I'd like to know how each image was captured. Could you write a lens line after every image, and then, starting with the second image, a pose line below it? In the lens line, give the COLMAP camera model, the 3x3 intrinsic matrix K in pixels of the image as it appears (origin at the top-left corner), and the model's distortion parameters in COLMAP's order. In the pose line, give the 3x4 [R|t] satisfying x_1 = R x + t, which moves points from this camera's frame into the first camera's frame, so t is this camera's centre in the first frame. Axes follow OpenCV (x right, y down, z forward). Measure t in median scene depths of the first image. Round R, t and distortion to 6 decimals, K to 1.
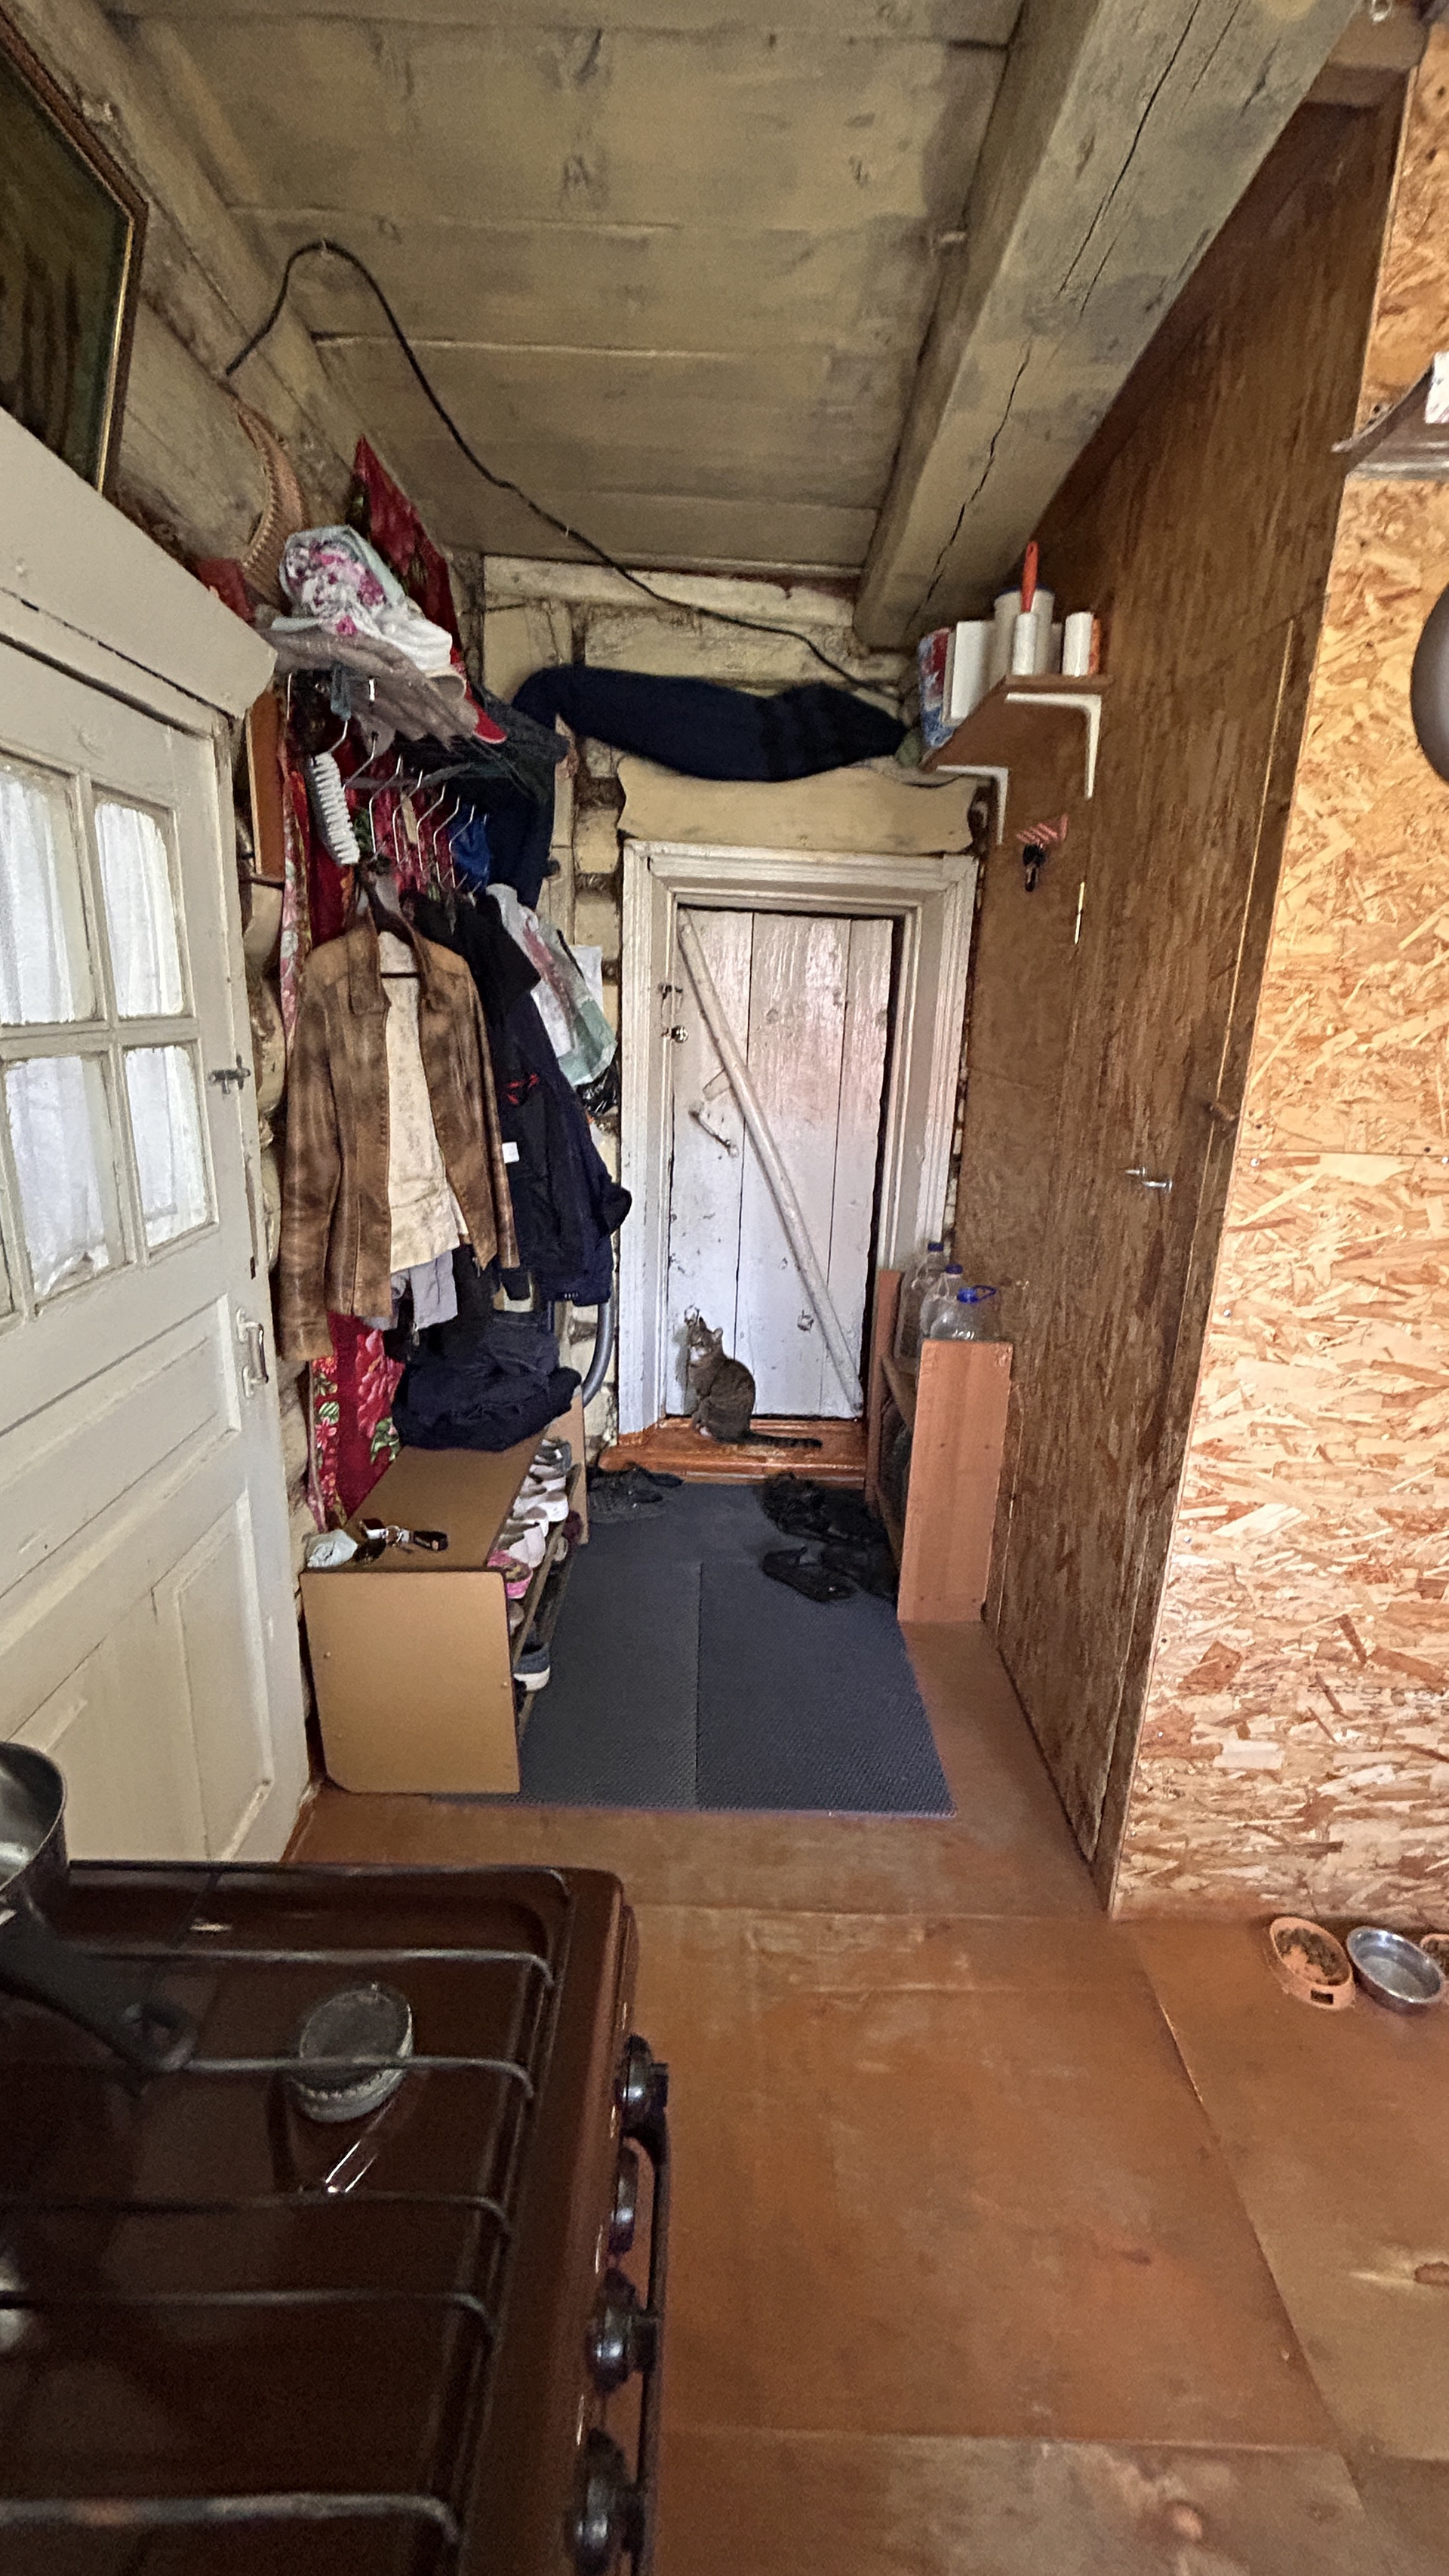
lens RADIAL K [[1049.2, 0, 726.9], [0, 1049.2, 1283.3], [0, 0, 1]] dist [-0.005365, 0.003777]
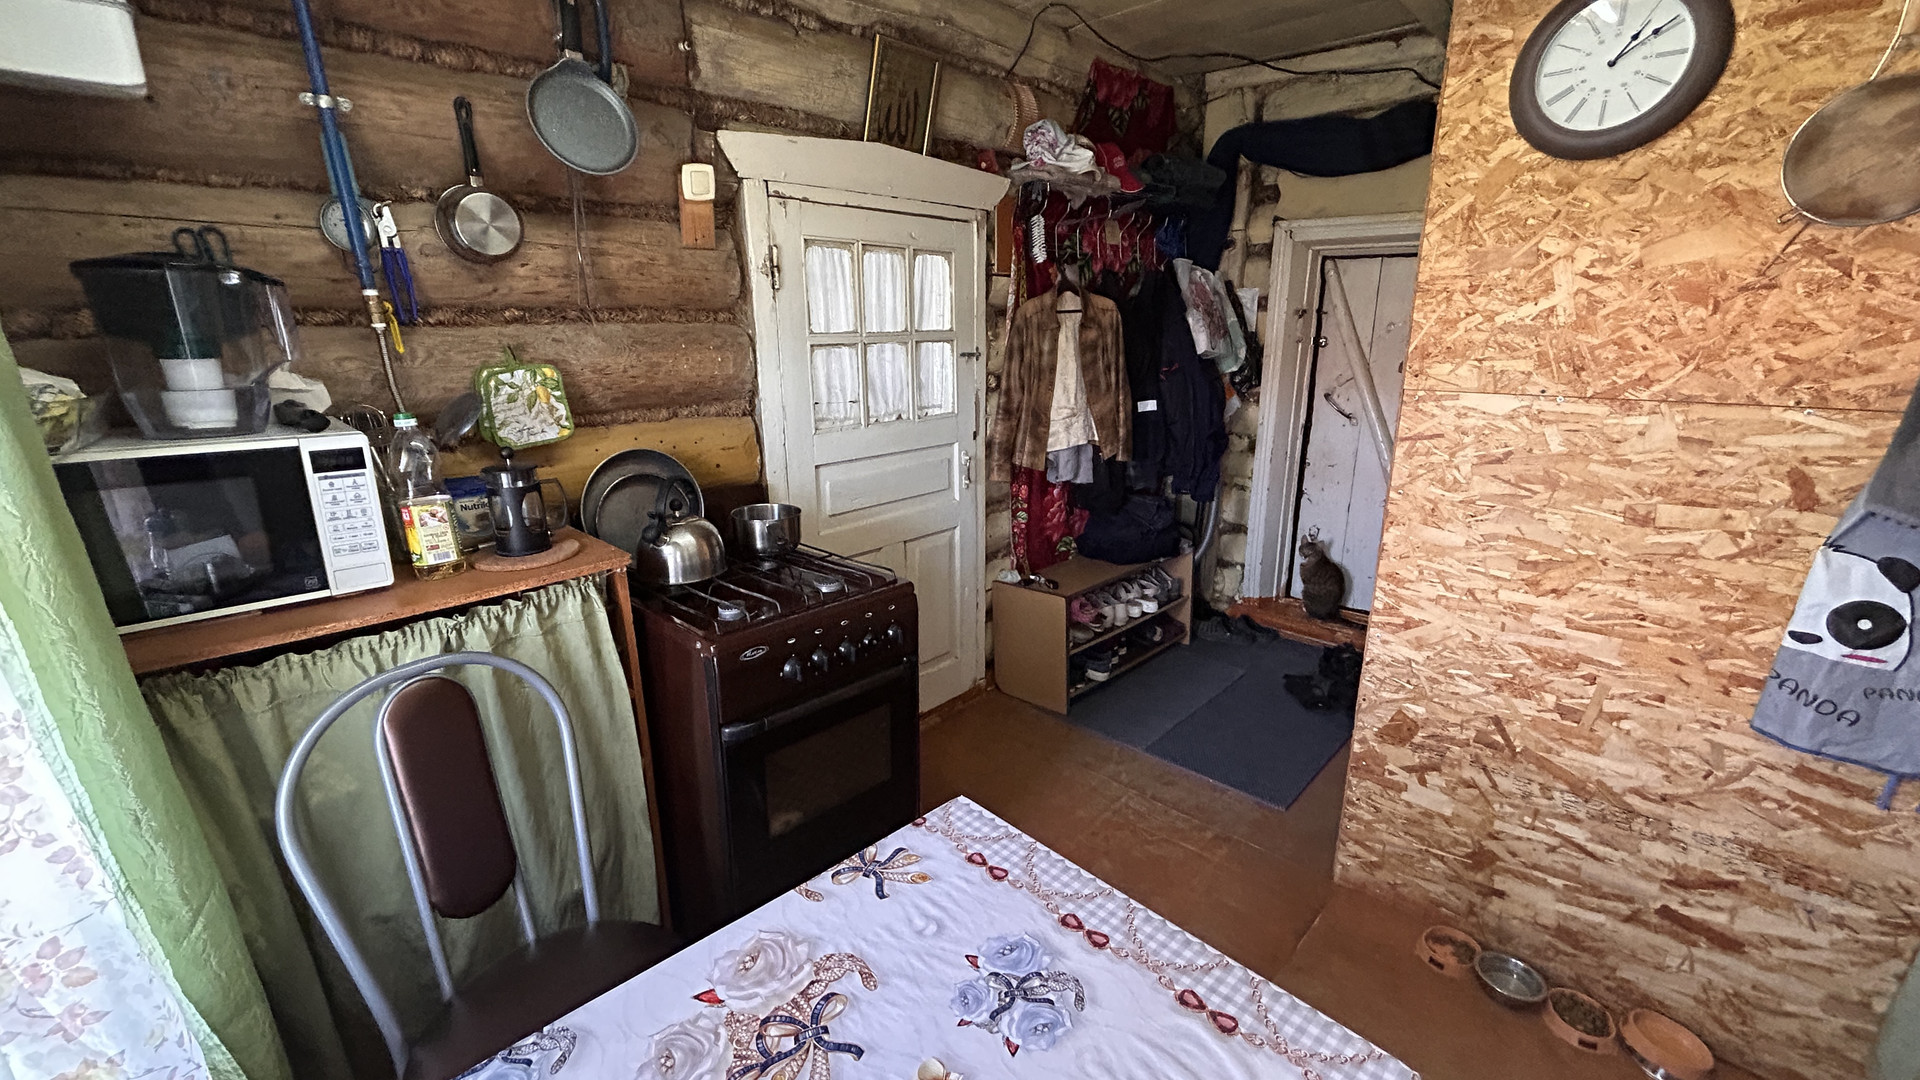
lens RADIAL K [[780.8, 0, 957.1], [0, 780.8, 539.3], [0, 0, 1]] dist [-0.004007, 0.002262]
pose [[0.722645, 0.145496, -0.675733, 0.726819], [-0.152728, 0.987043, 0.049194, 0.131663], [0.674136, 0.067654, 0.735503, -0.315604]]
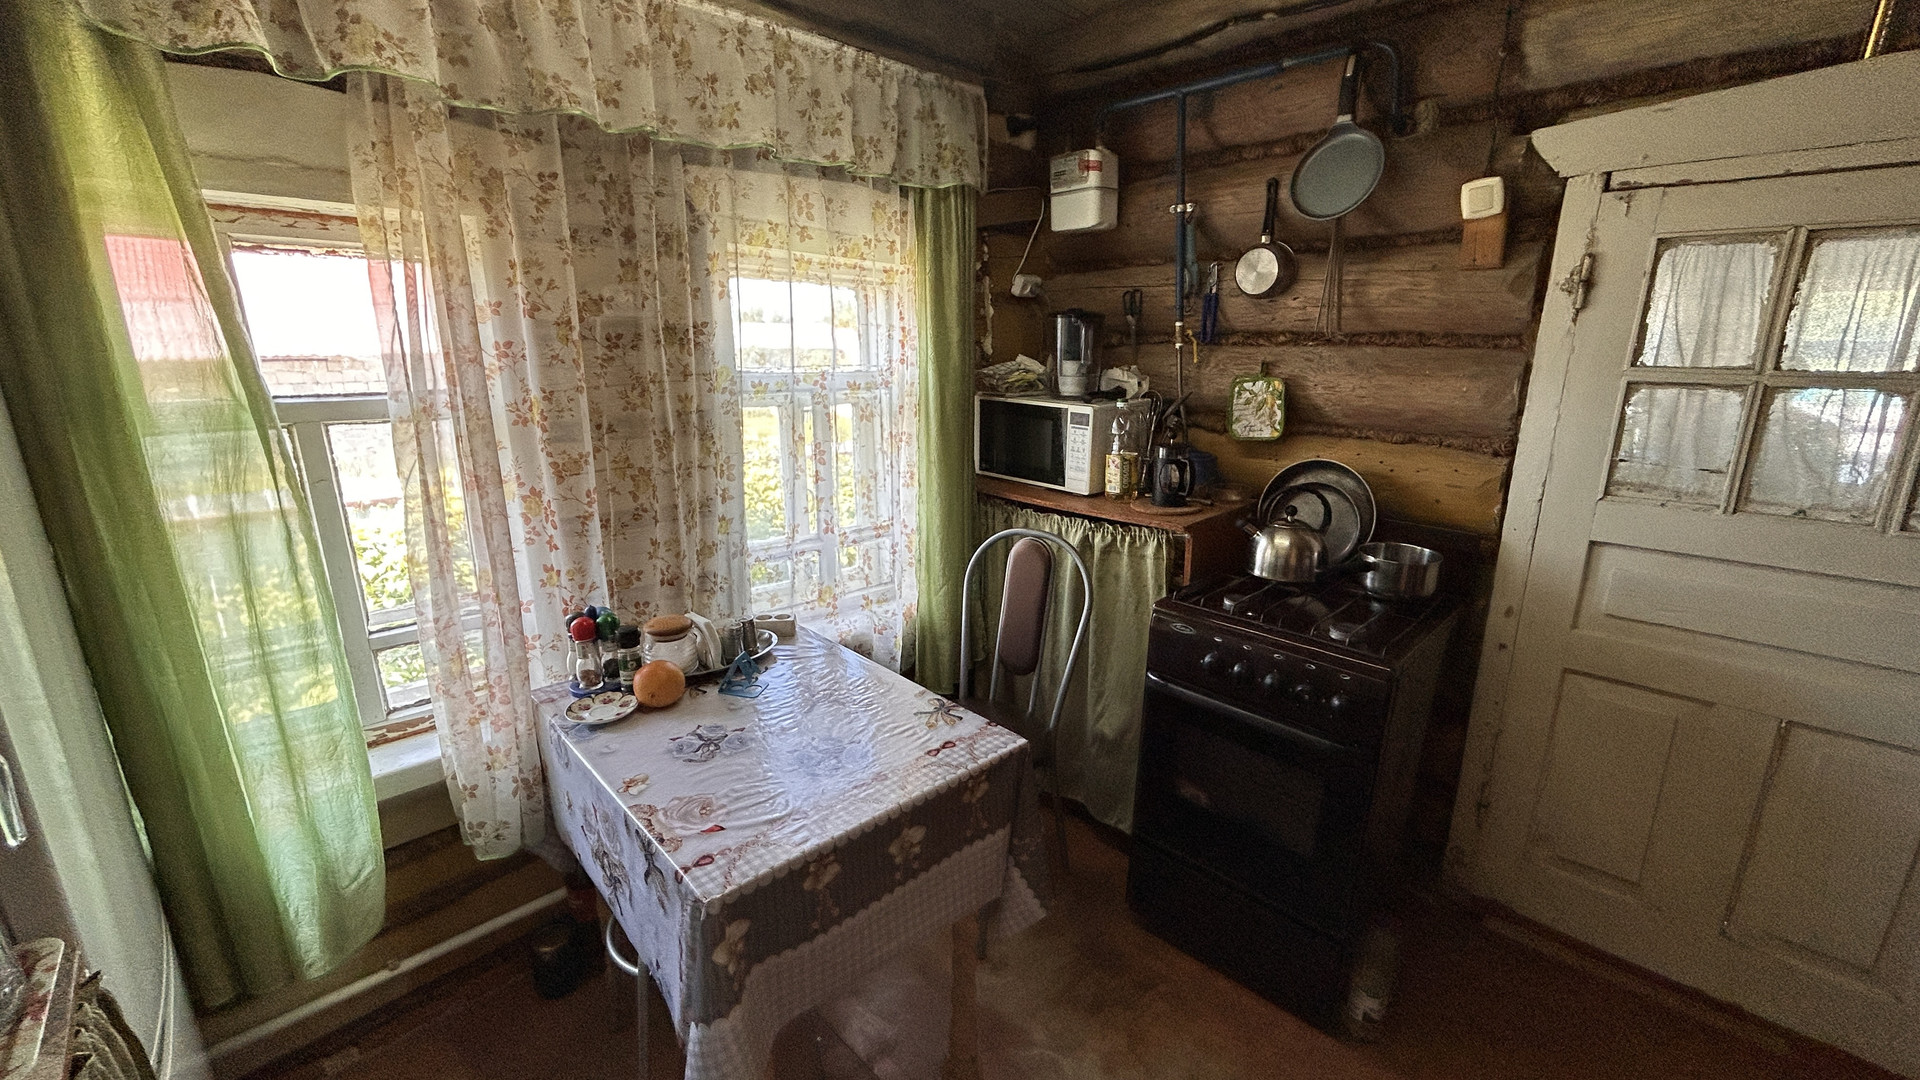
lens RADIAL K [[782.1, 0, 956.1], [0, 782.1, 540.3], [0, 0, 1]] dist [-0.005365, 0.003777]
pose [[-0.698735, 0.147336, -0.700043, 0.911343], [-0.219142, 0.887434, 0.405509, -0.130703], [0.680988, 0.436753, -0.587794, 0.569342]]
